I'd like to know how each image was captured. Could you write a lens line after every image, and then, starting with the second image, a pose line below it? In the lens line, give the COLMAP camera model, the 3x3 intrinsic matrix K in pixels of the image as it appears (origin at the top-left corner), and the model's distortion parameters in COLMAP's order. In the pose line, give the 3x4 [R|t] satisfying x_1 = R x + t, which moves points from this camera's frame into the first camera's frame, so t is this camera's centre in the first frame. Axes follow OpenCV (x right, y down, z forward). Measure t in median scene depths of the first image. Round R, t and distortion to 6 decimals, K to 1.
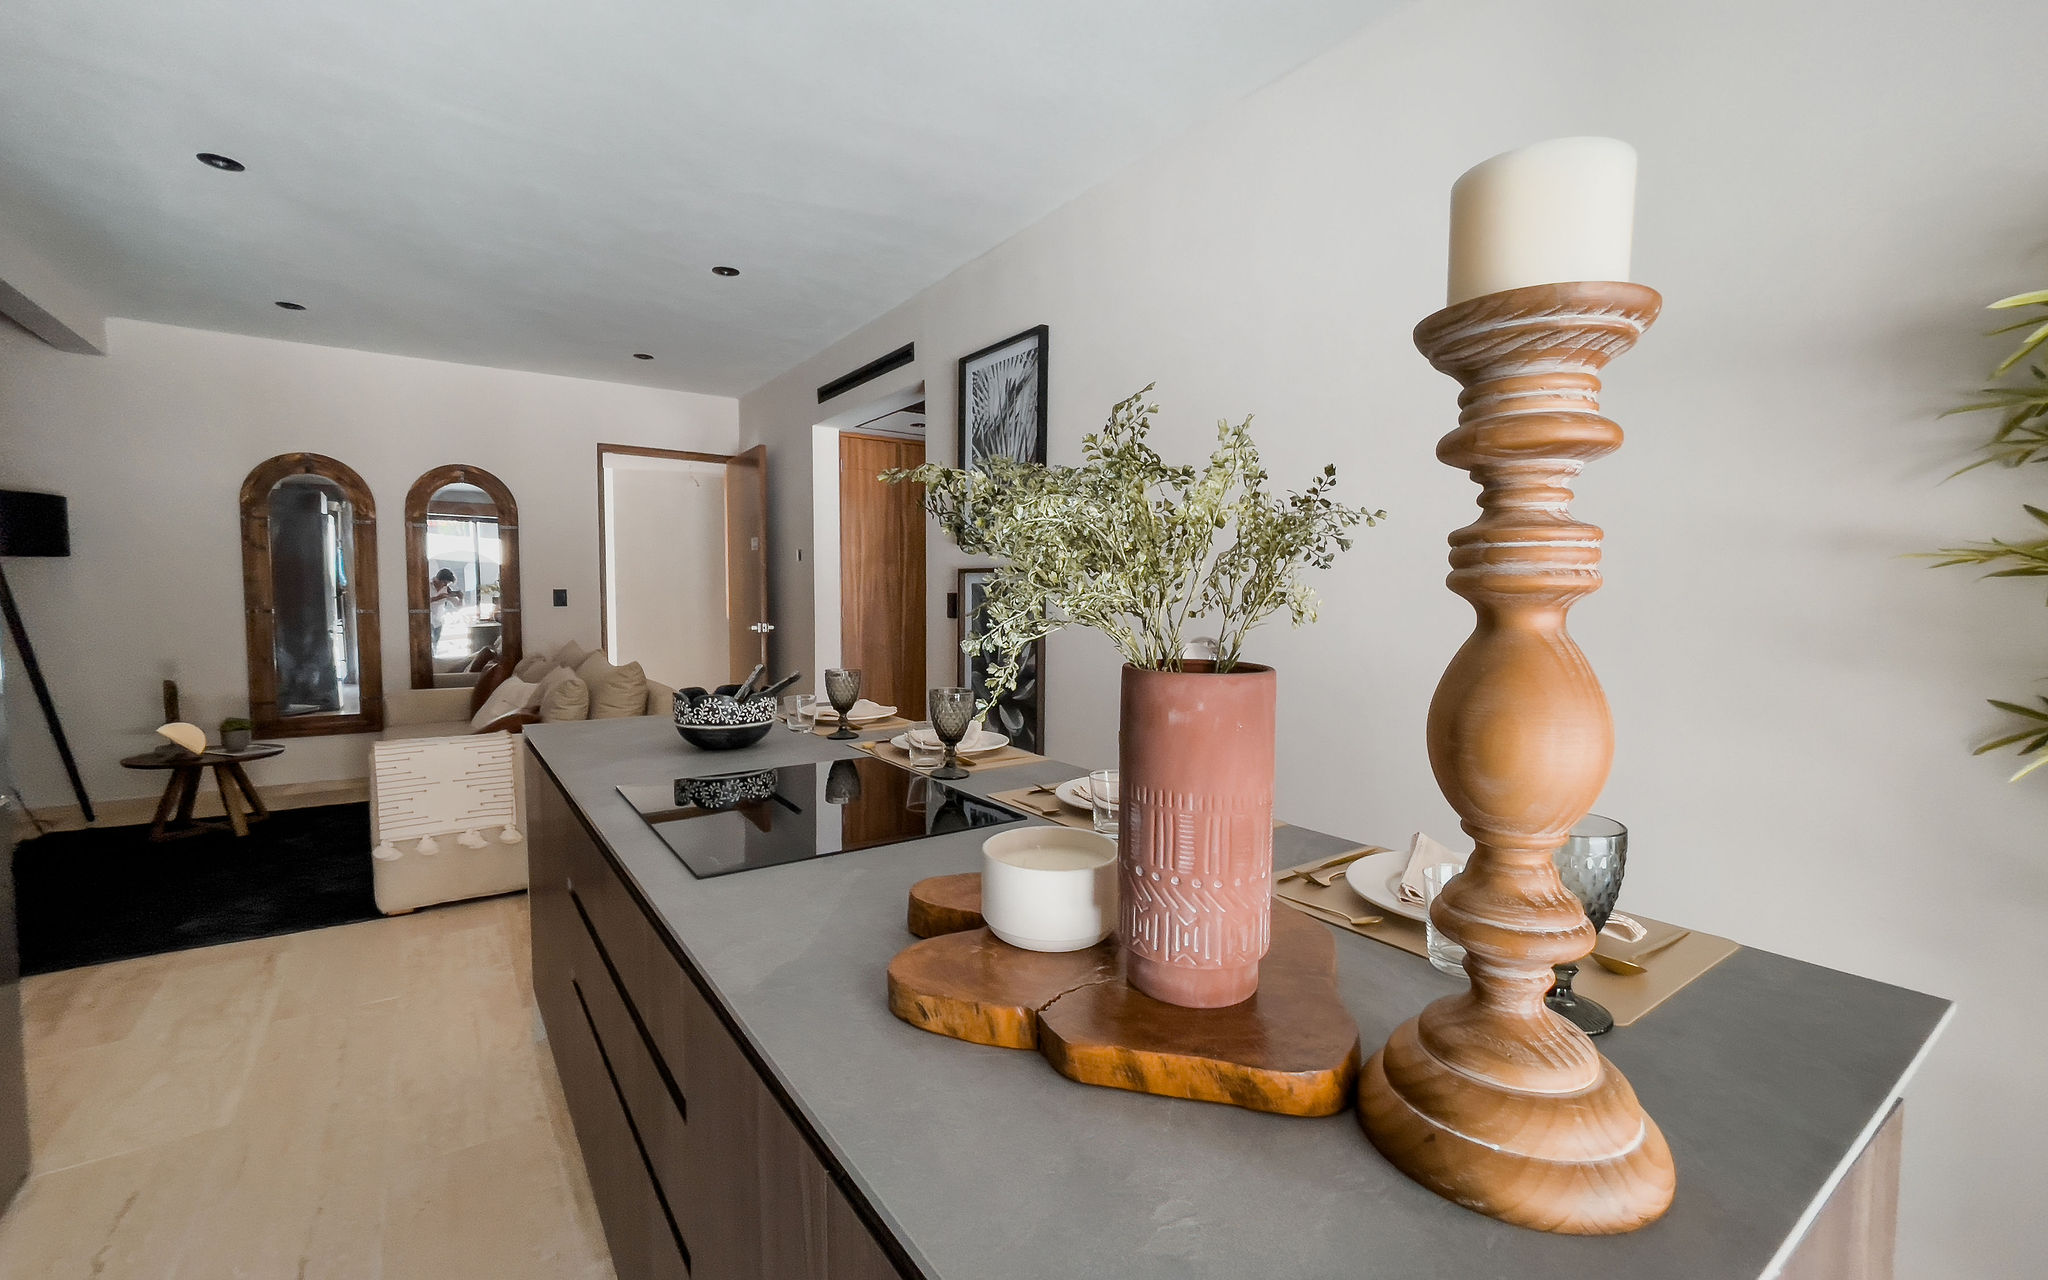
lens RADIAL K [[838.5, 0, 994.2], [0, 838.5, 640.4], [0, 0, 1]] dist [0.011251, -0.000134]
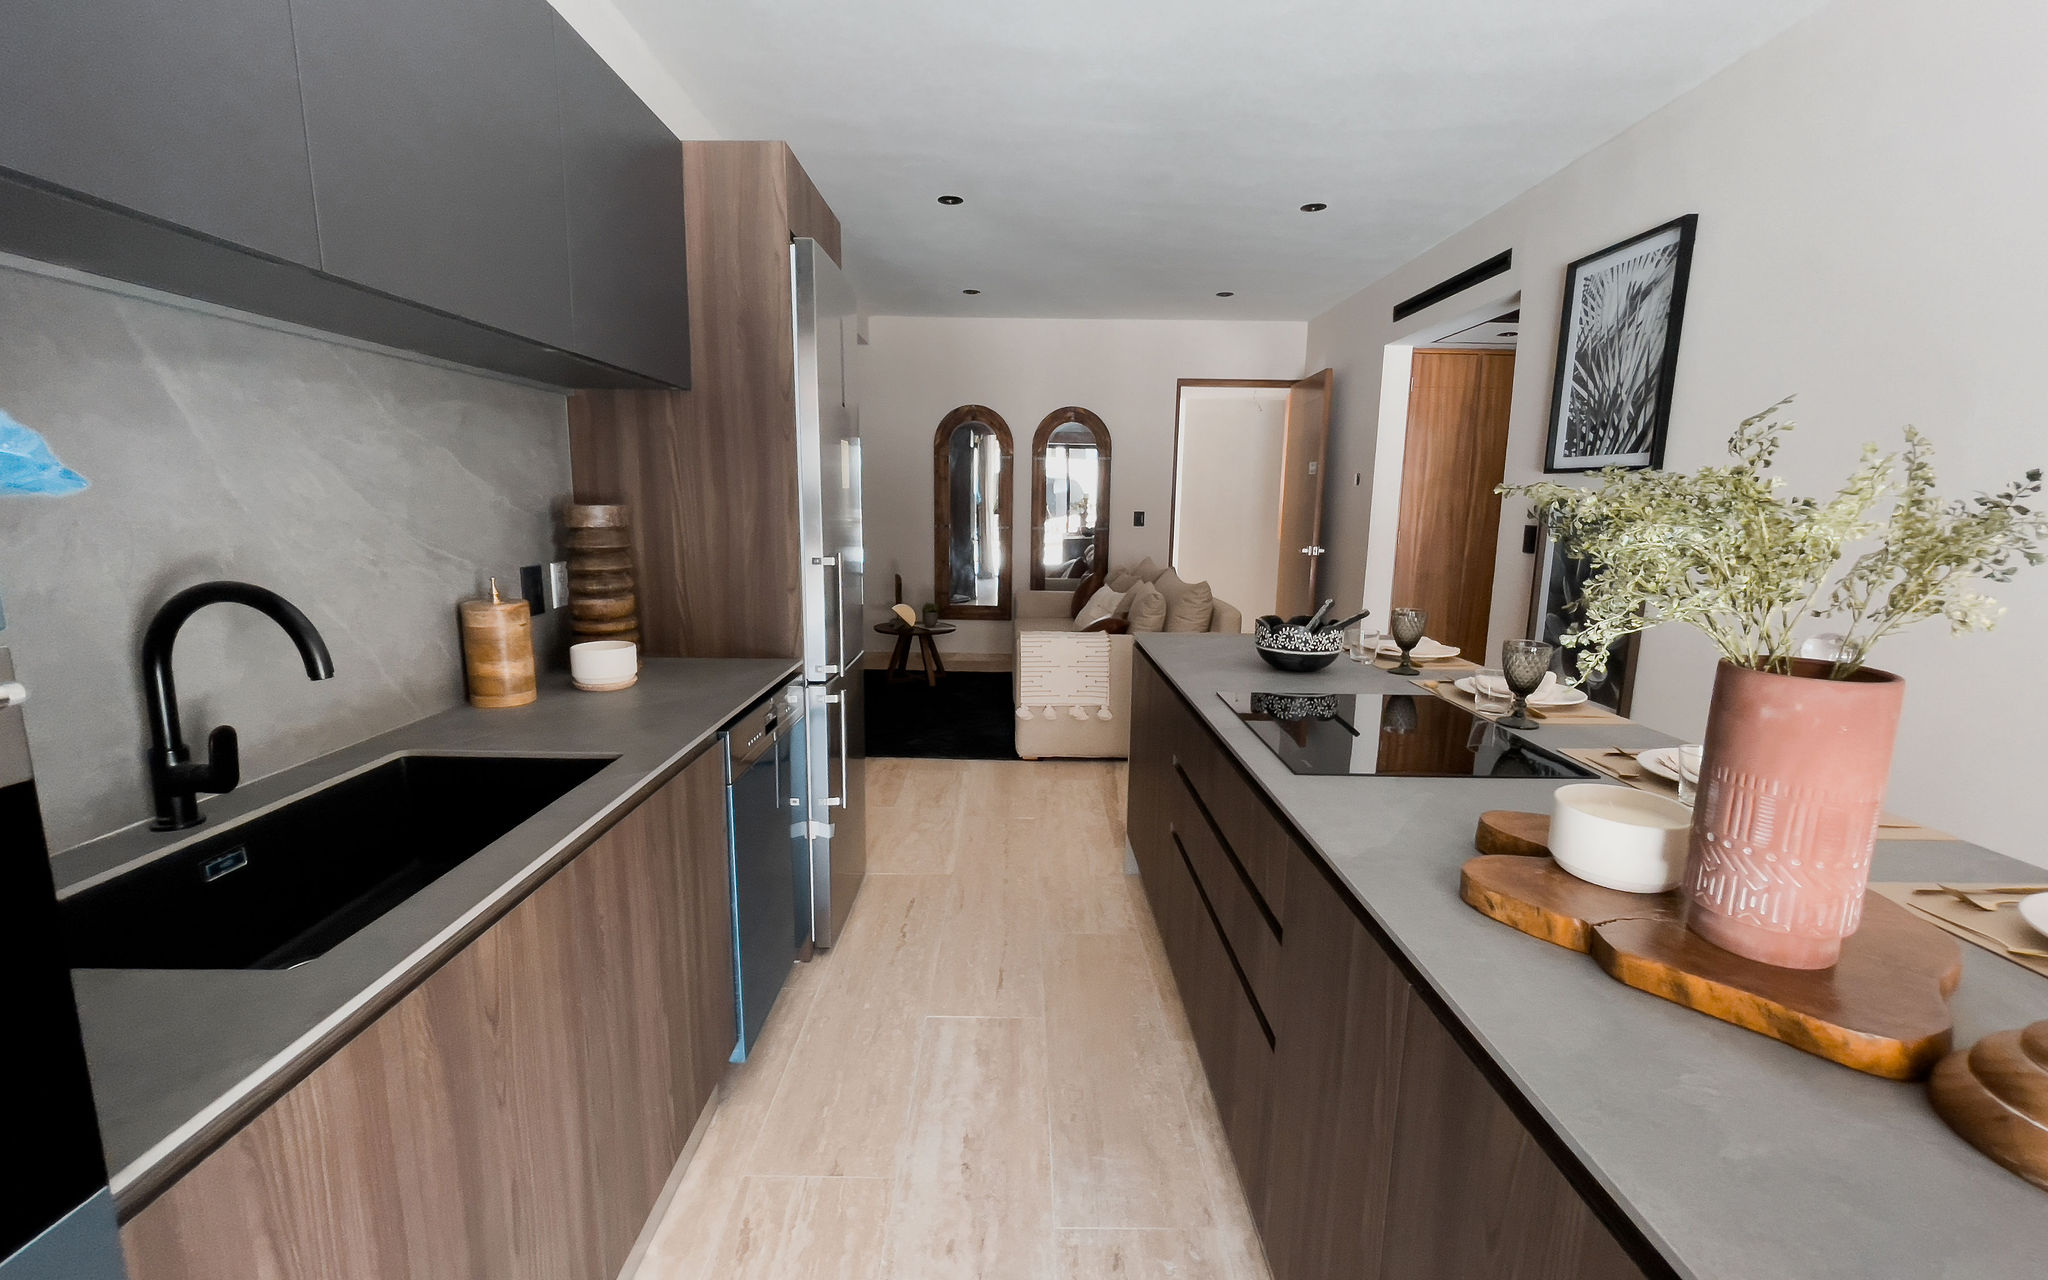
lens RADIAL K [[844.4, 0, 1024.0], [0, 844.4, 640.0], [0, 0, 1]] dist [-0.023300, 0.009529]
pose [[0.834989, 0.098890, -0.541307, -0.010155], [-0.041856, 0.992283, 0.116712, -0.037850], [0.548672, -0.074796, 0.832685, -0.192242]]
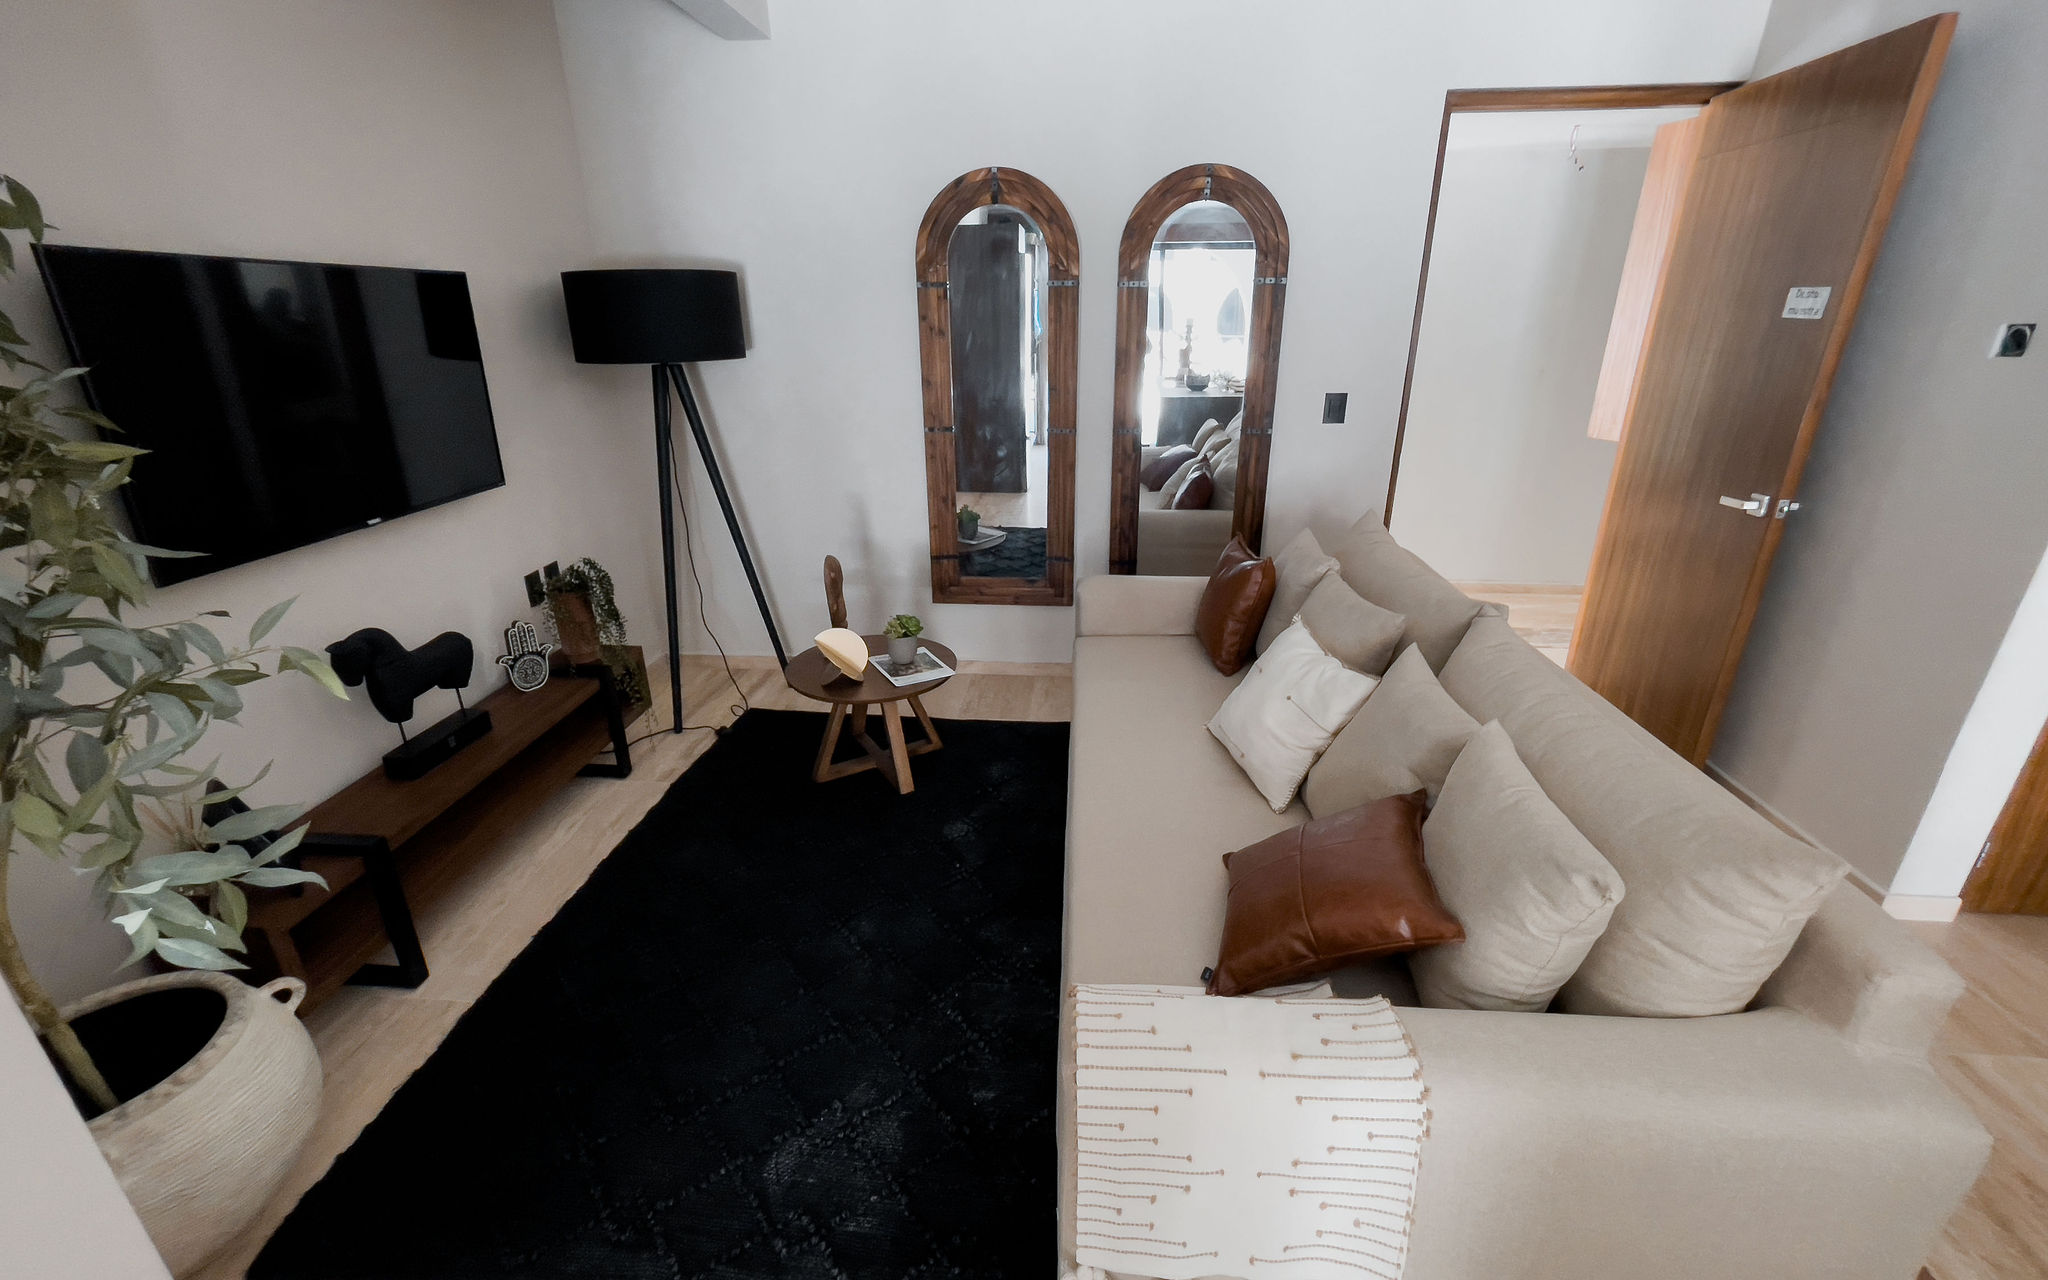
lens RADIAL K [[844.4, 0, 1024.0], [0, 844.4, 640.0], [0, 0, 1]] dist [-0.023300, 0.009529]
pose [[0.782198, 0.223213, -0.581673, -0.914192], [-0.027614, 0.945121, 0.325551, -0.240389], [0.622418, -0.238583, 0.745435, 1.192725]]
